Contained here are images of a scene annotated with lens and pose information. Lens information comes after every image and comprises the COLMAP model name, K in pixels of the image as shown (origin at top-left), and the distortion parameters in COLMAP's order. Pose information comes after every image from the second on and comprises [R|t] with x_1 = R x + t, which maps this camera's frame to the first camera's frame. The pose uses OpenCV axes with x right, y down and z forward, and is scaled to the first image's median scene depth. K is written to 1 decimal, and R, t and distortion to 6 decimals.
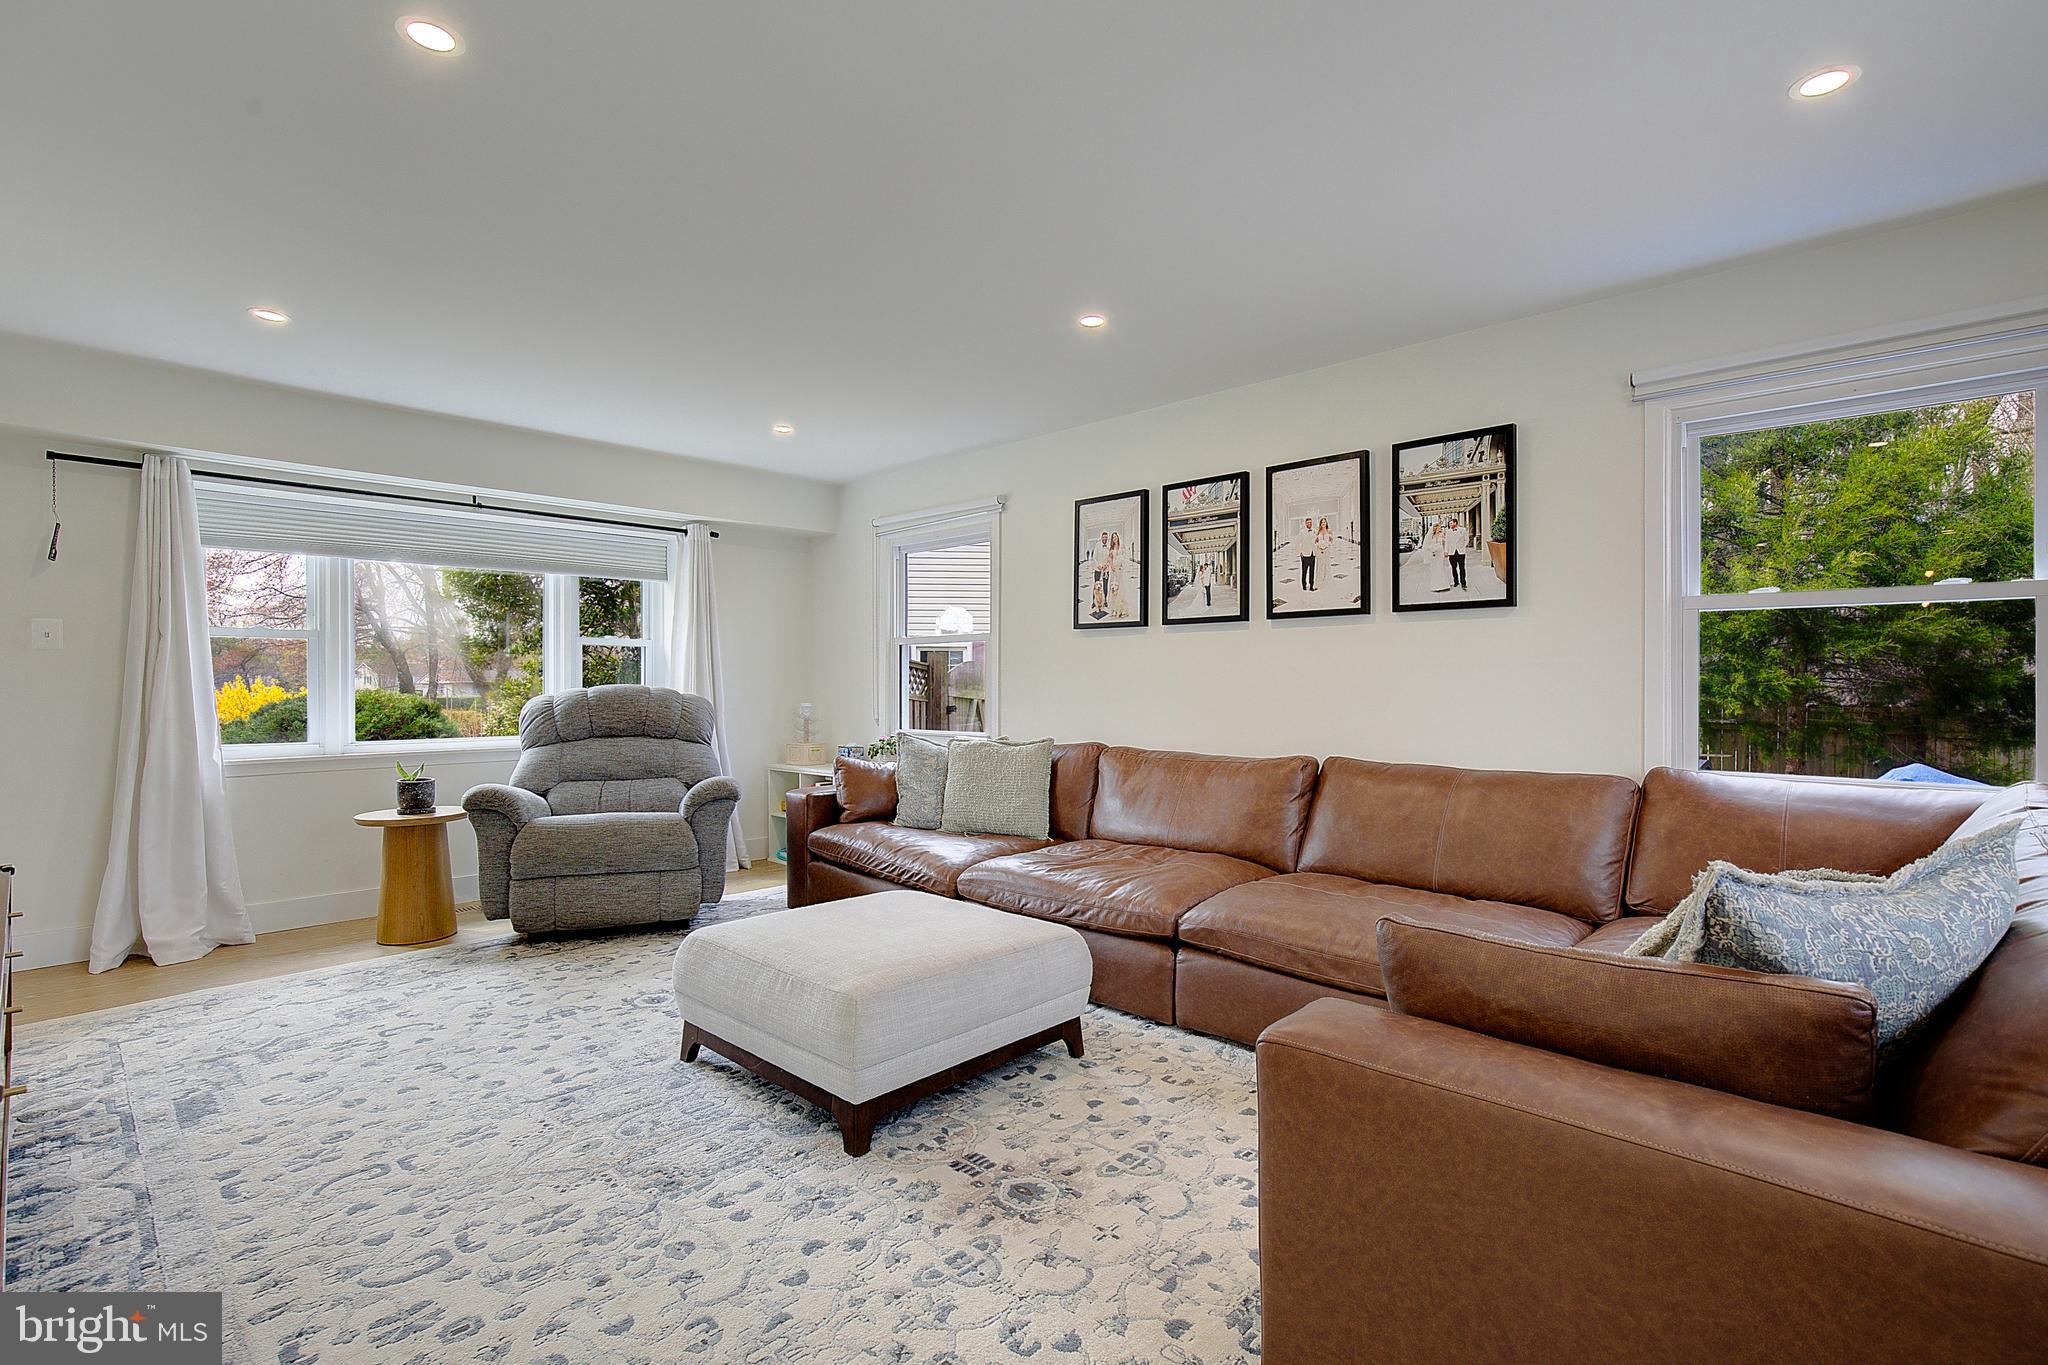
lens RADIAL K [[940.9, 0, 1026.2], [0, 940.9, 684.3], [0, 0, 1]] dist [-0.030050, 0.009636]
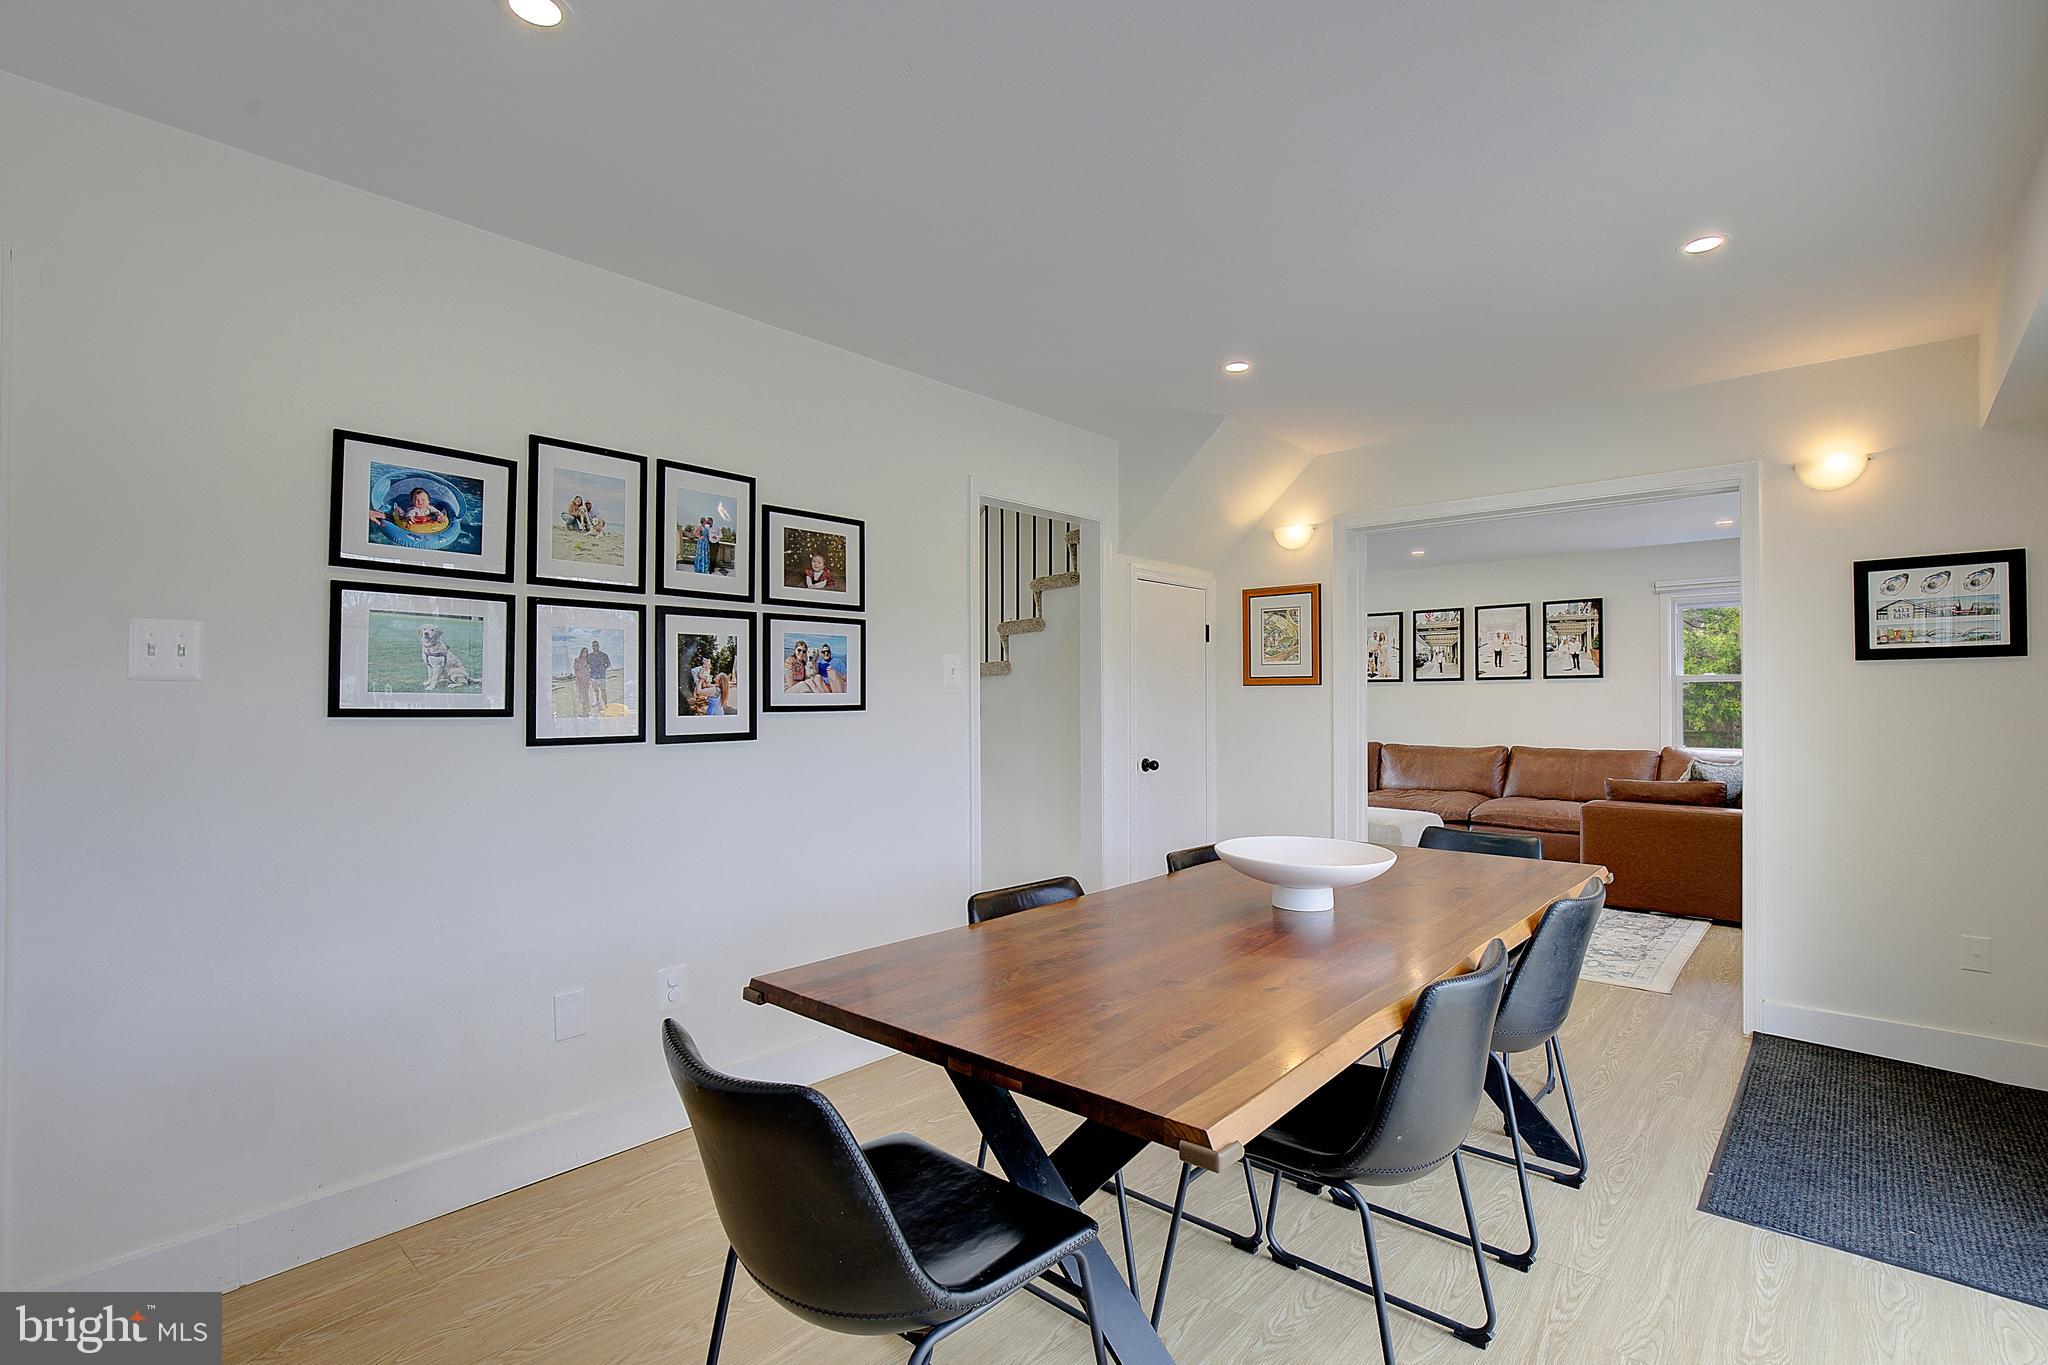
lens RADIAL K [[940.9, 0, 1028.7], [0, 940.9, 696.8], [0, 0, 1]] dist [-0.030050, 0.009636]
pose [[0.999691, -0.004352, 0.024479, -0.856913], [0.004505, 0.999971, -0.006198, -0.027791], [-0.024451, 0.006306, 0.999681, -1.135527]]
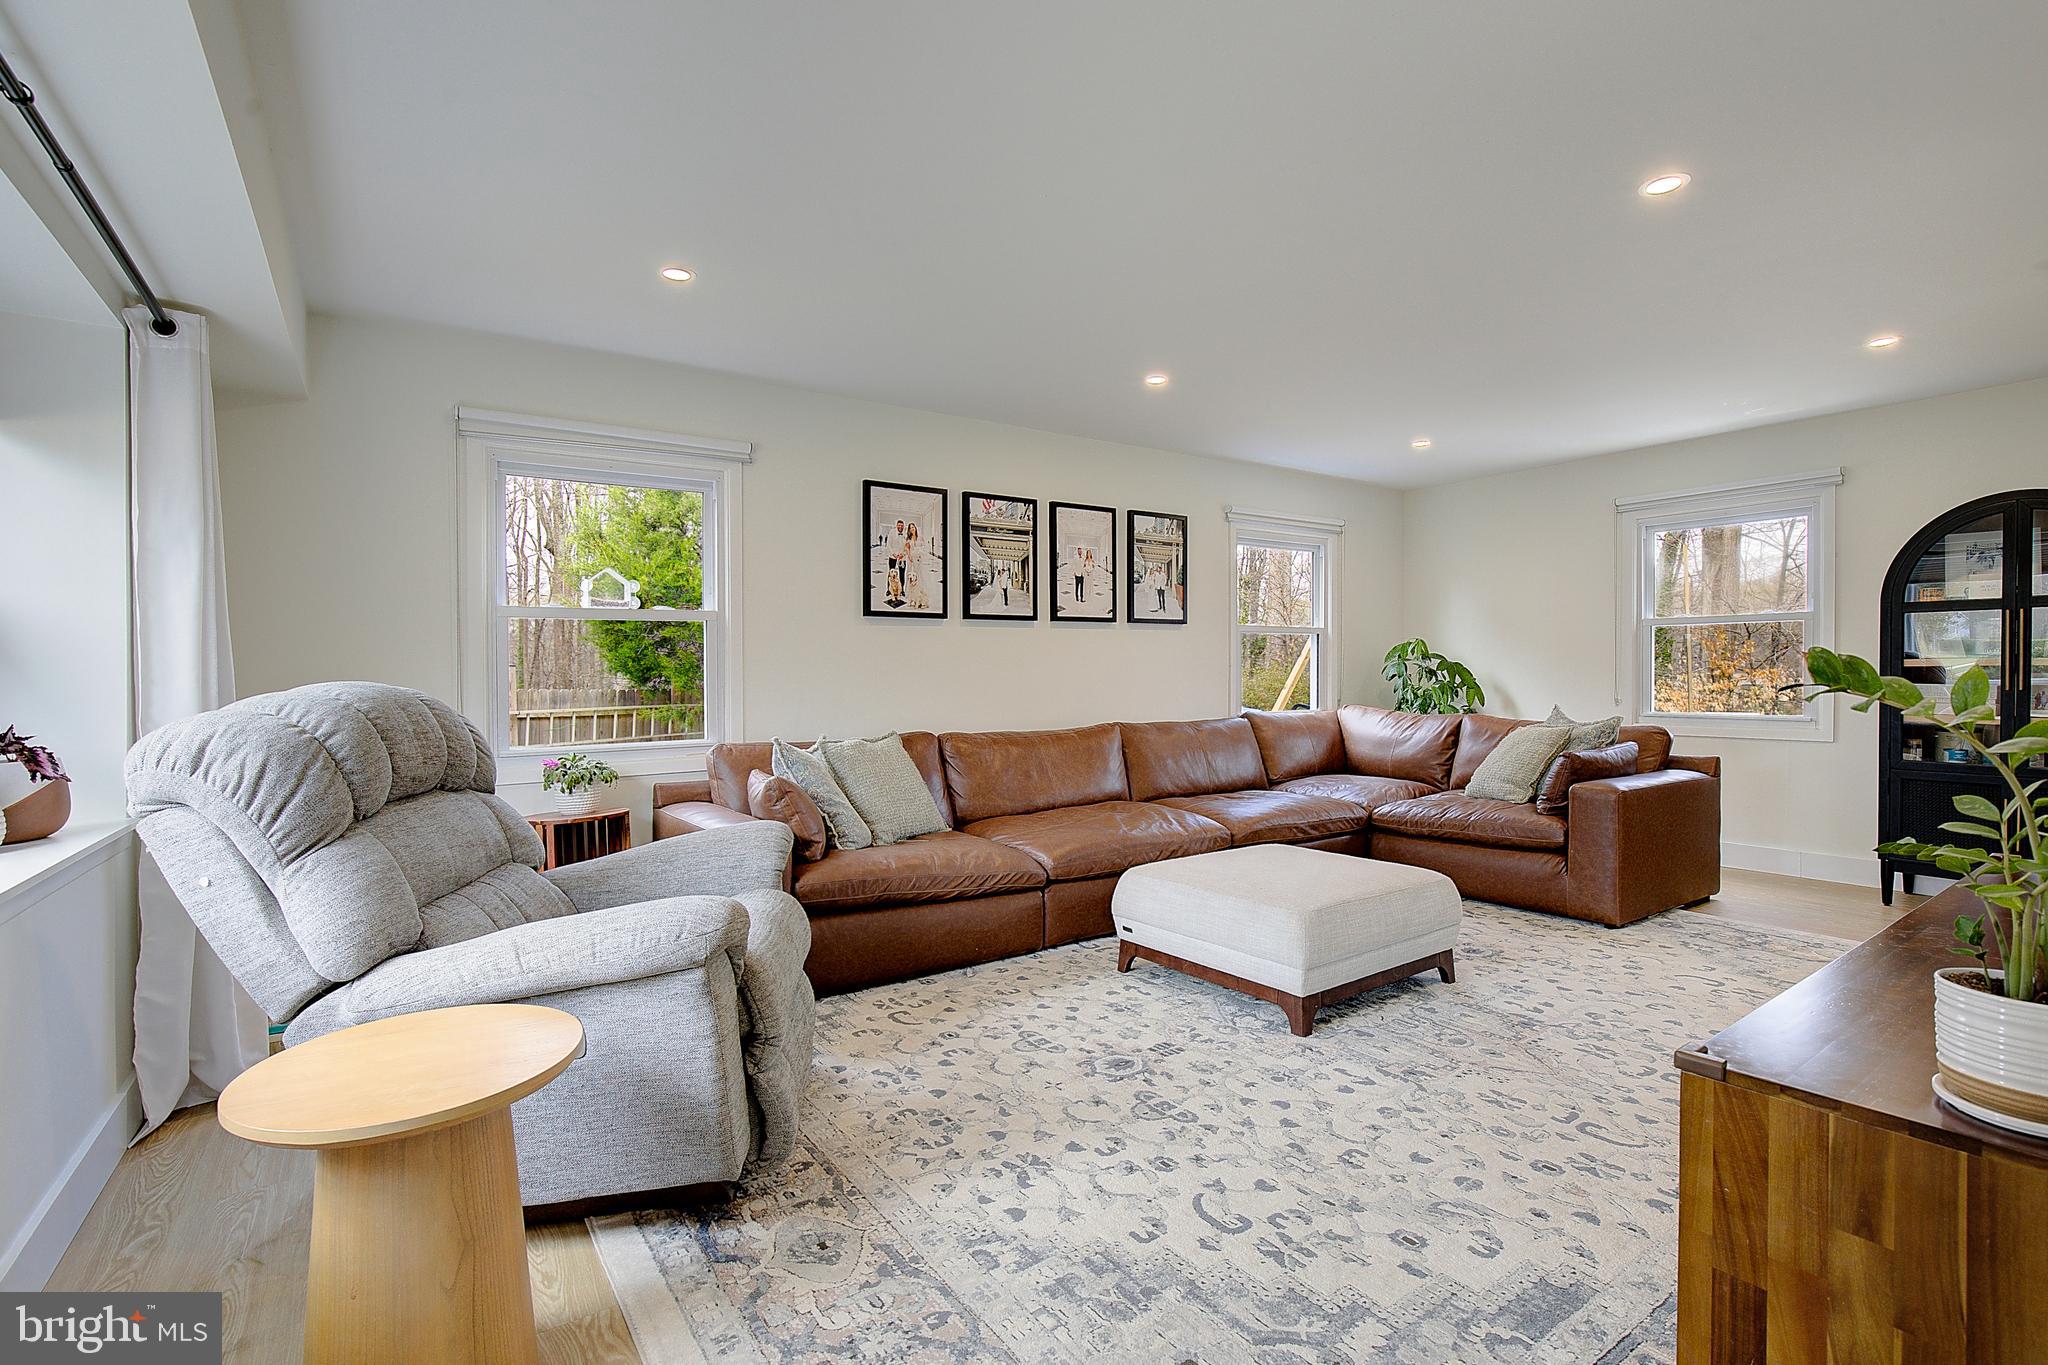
lens RADIAL K [[940.9, 0, 1068.1], [0, 940.9, 669.4], [0, 0, 1]] dist [-0.030050, 0.009636]
pose [[0.191298, 0.002393, 0.981529, -1.099571], [0.013778, 0.999892, -0.005123, 0.003922], [-0.981435, 0.014503, 0.191245, 0.817695]]
